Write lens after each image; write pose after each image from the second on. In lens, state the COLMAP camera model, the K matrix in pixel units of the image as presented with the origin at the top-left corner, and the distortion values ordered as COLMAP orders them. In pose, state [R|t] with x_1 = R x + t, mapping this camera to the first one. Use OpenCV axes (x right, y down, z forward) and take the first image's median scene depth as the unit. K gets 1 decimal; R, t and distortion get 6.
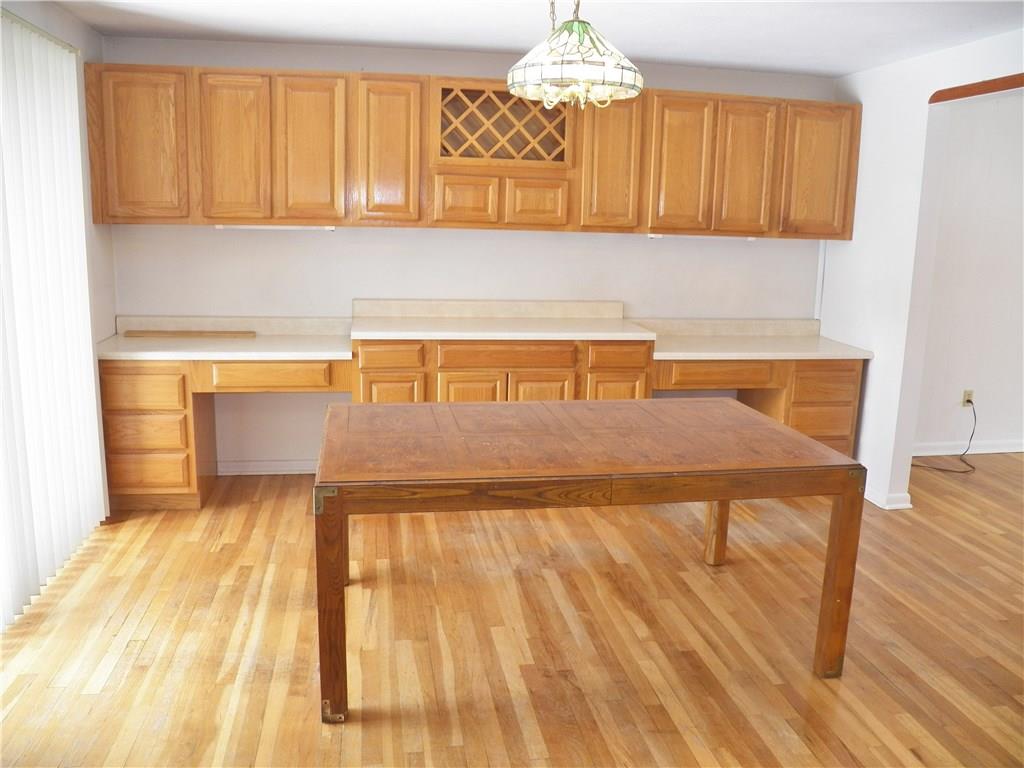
lens RADIAL K [[840.1, 0, 511.4], [0, 840.1, 379.6], [0, 0, 1]] dist [-0.133826, 0.084471]
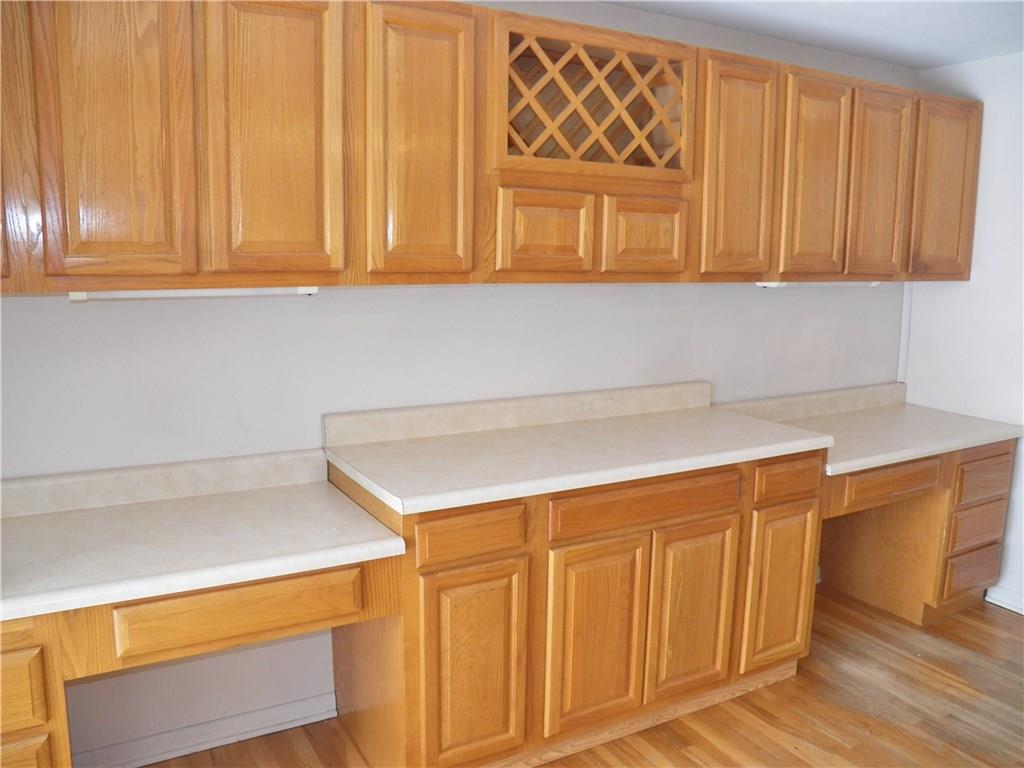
lens RADIAL K [[840.1, 0, 517.4], [0, 840.1, 385.1], [0, 0, 1]] dist [-0.133826, 0.084471]
pose [[0.939624, -0.071102, 0.334740, -0.271120], [0.081053, 0.996584, -0.015834, -0.105148], [-0.332471, 0.042010, 0.942178, 0.476572]]
